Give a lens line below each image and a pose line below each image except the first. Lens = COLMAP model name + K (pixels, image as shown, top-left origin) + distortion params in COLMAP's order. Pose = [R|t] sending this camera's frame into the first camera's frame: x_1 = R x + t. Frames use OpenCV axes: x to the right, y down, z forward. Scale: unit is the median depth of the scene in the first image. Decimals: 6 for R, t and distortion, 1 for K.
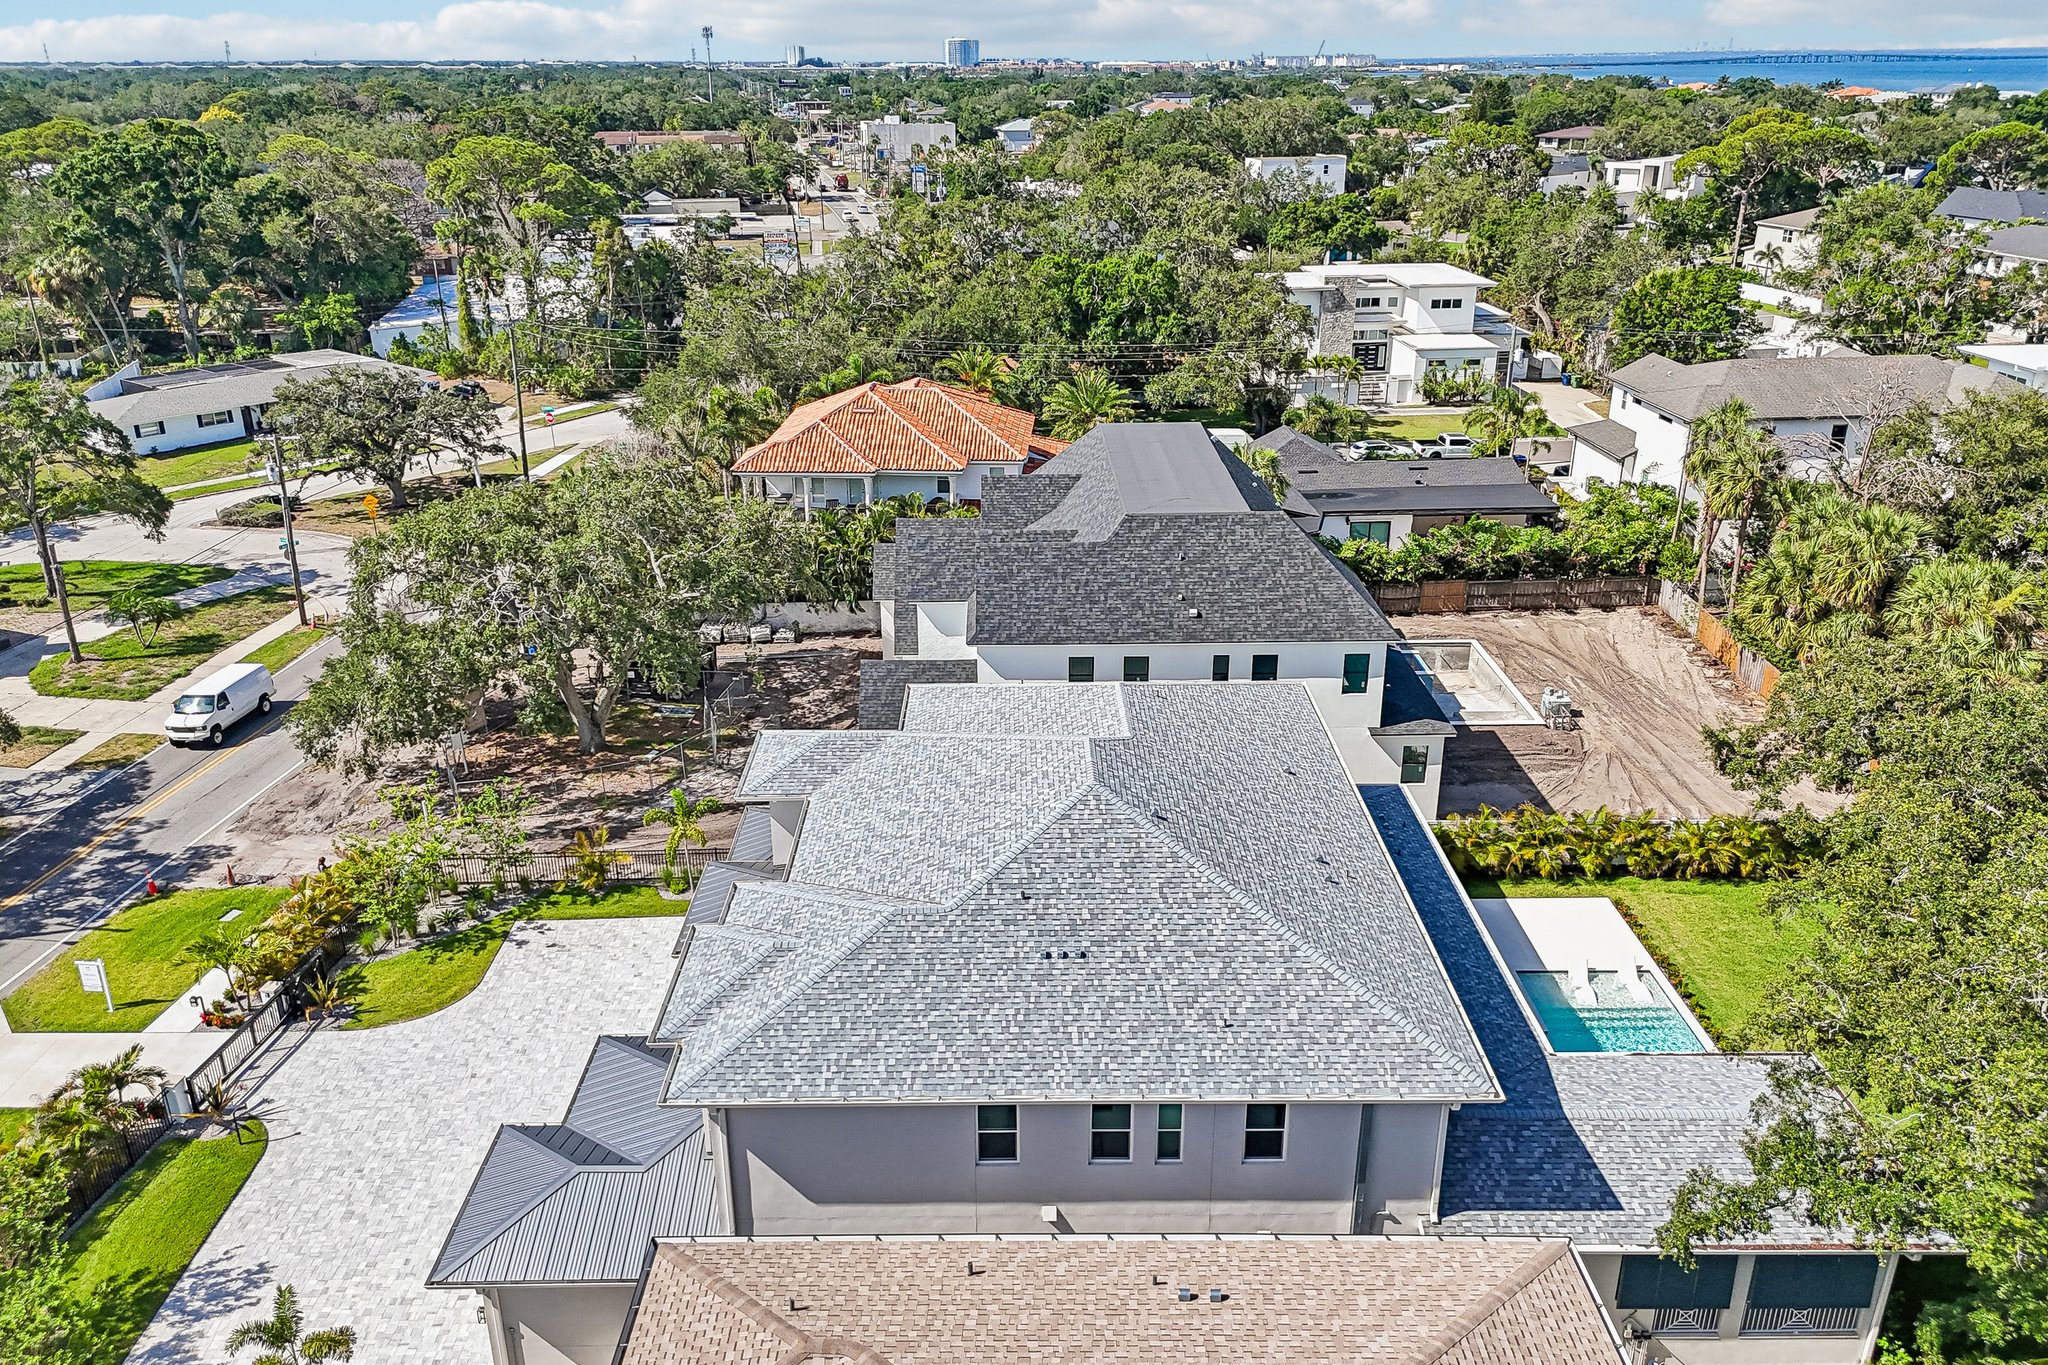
lens RADIAL K [[1524.6, 0, 1009.0], [0, 1524.6, 590.5], [0, 0, 1]] dist [0.062724, -0.066318]
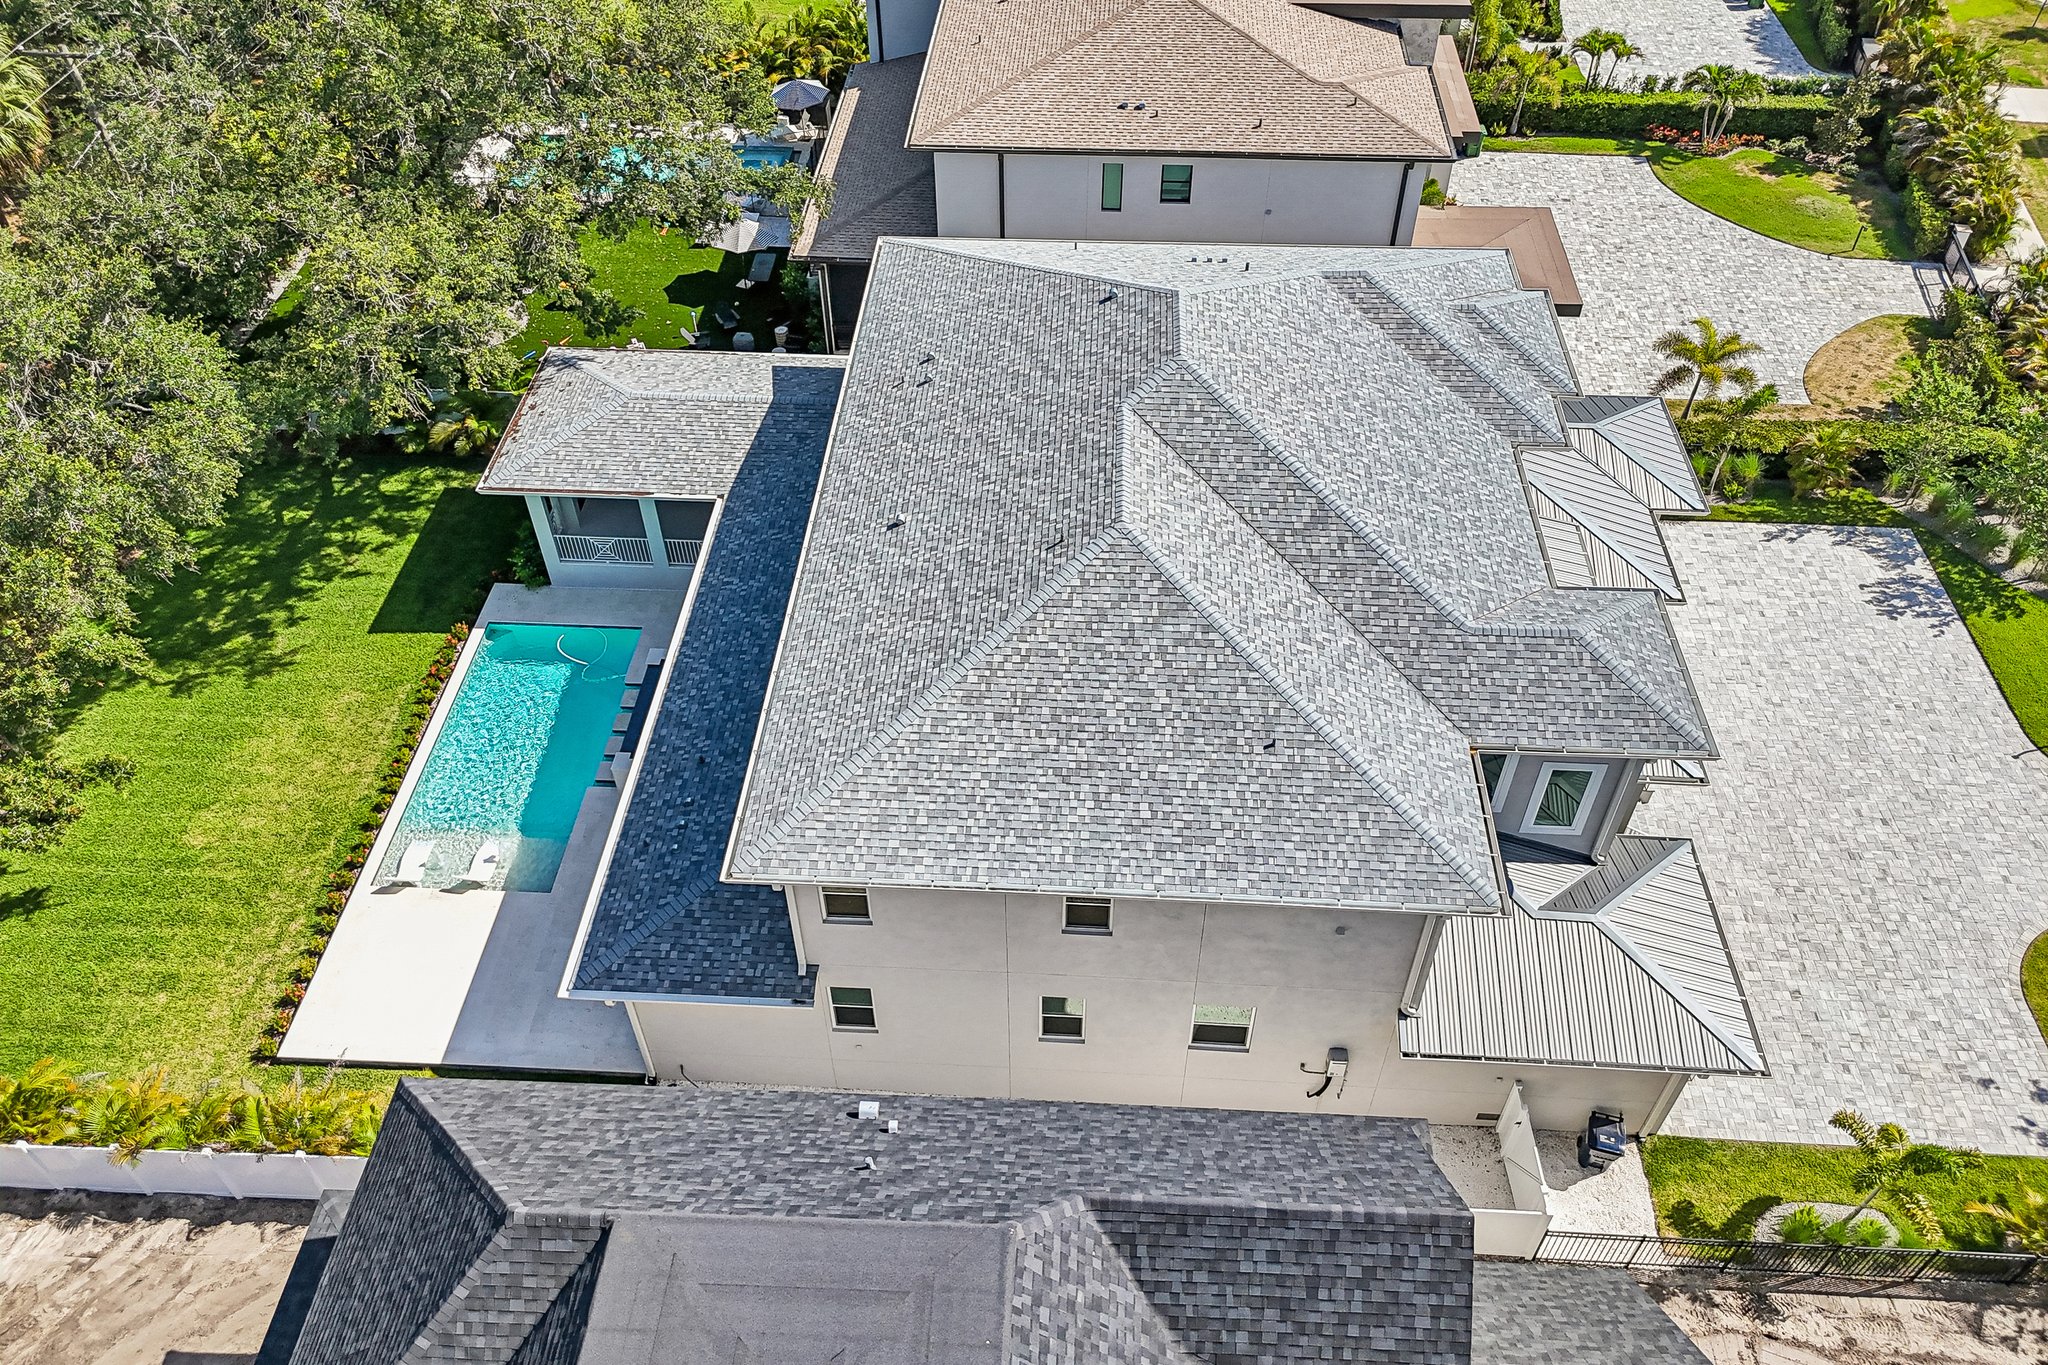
lens RADIAL K [[1524.6, 0, 1019.4], [0, 1524.6, 680.4], [0, 0, 1]] dist [0.062724, -0.066318]
pose [[-0.998043, -0.032224, 0.053596, 0.054713], [0.033907, 0.441280, 0.896729, -0.343032], [-0.052547, 0.896791, -0.439323, 0.937915]]
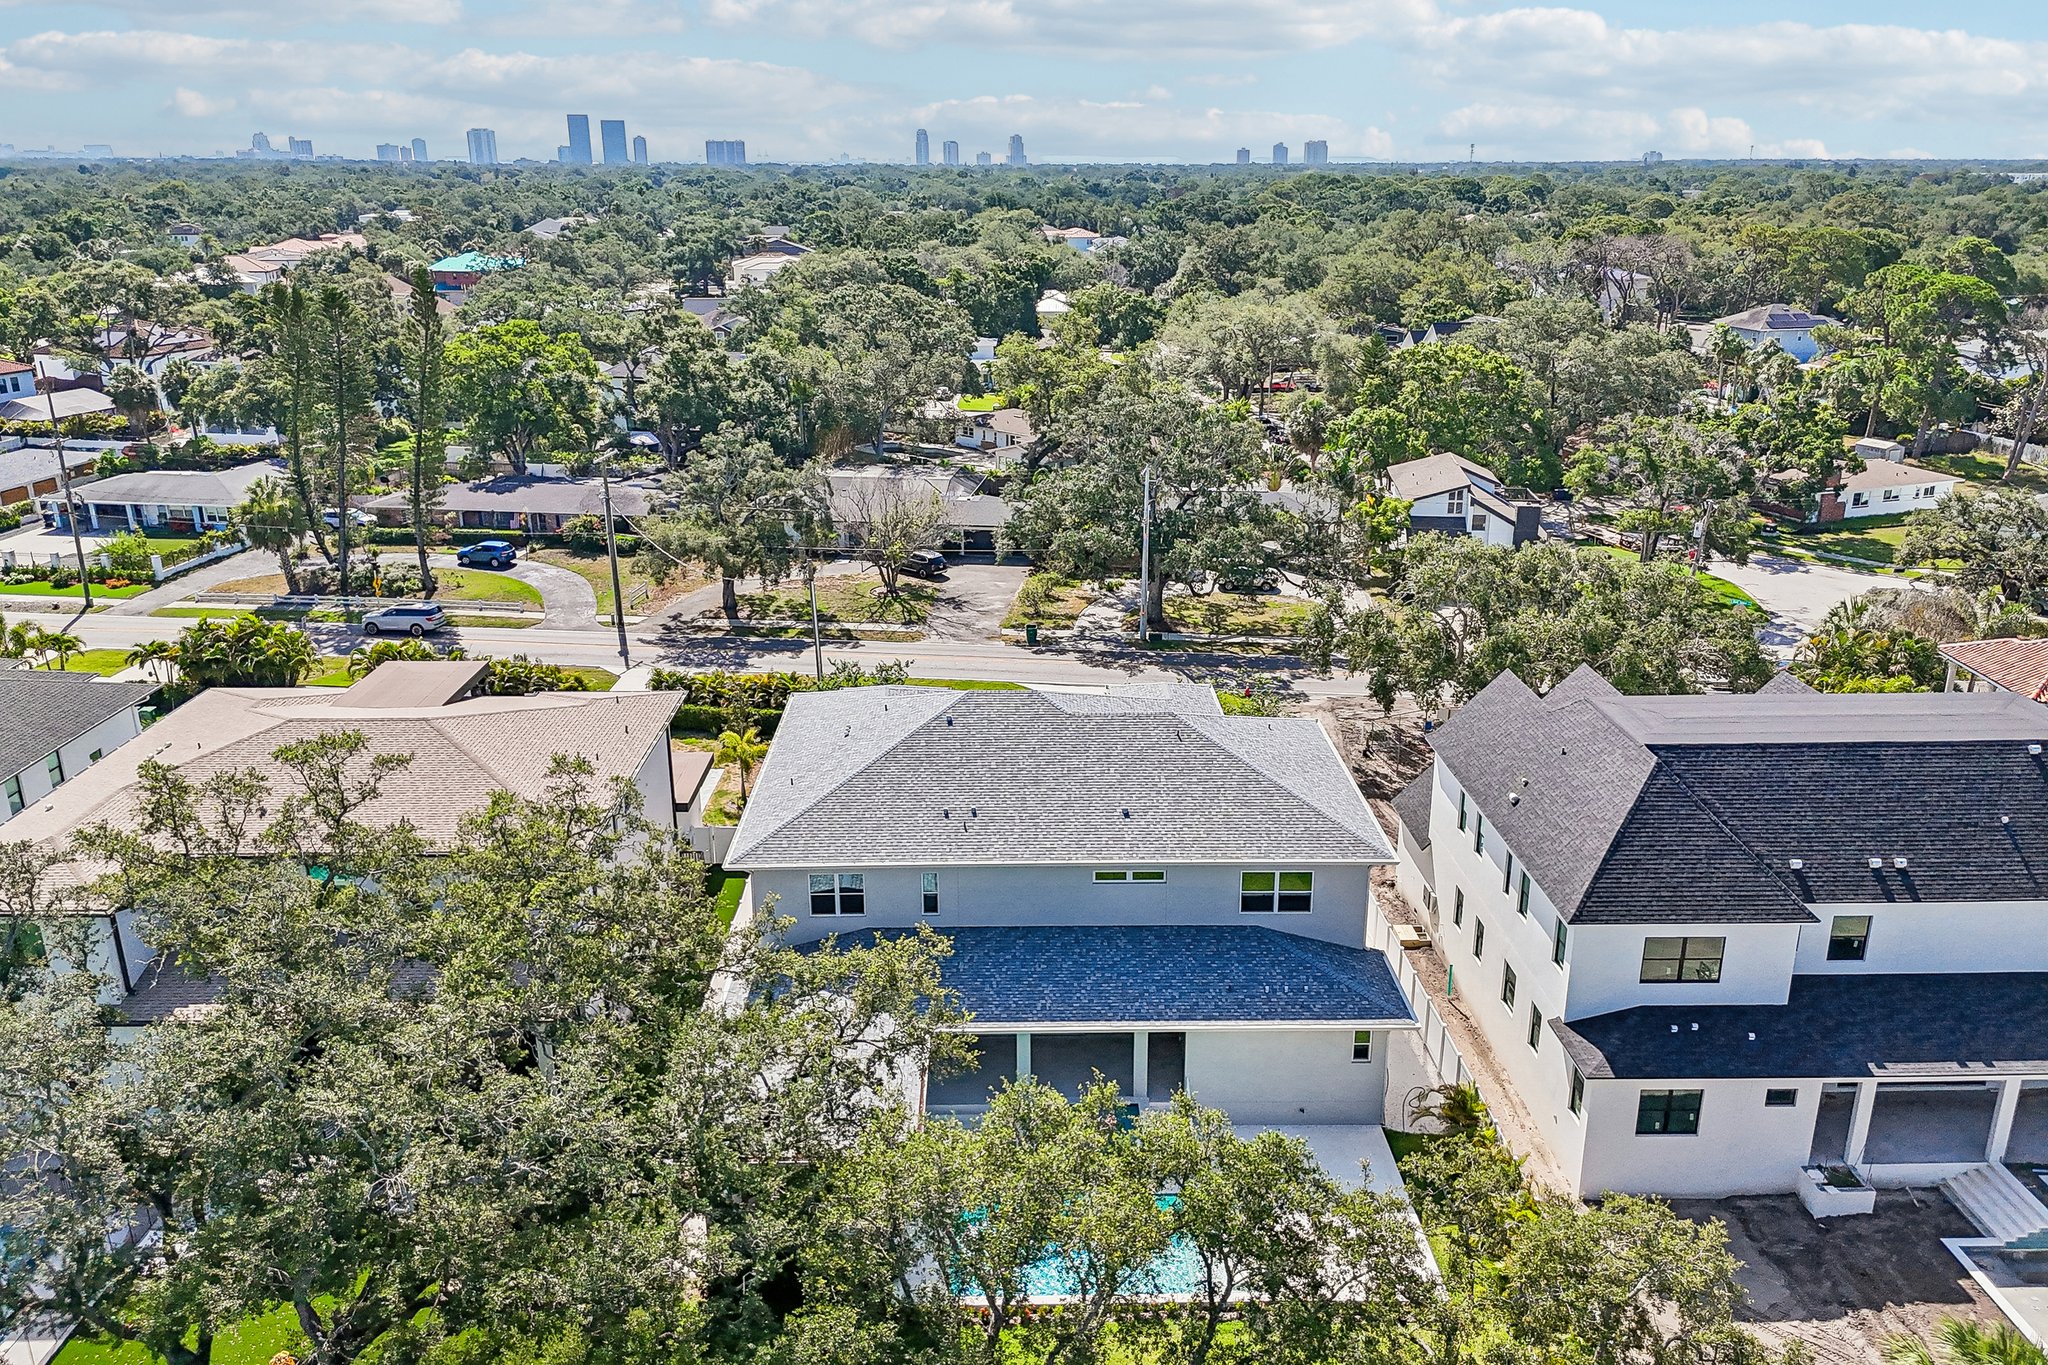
lens RADIAL K [[1524.6, 0, 1034.4], [0, 1524.6, 671.7], [0, 0, 1]] dist [0.062724, -0.066318]
pose [[0.025453, 0.322330, -0.946285, 0.868119], [-0.326482, 0.897368, 0.296885, -0.210566], [0.944861, 0.301388, 0.128076, 0.498438]]
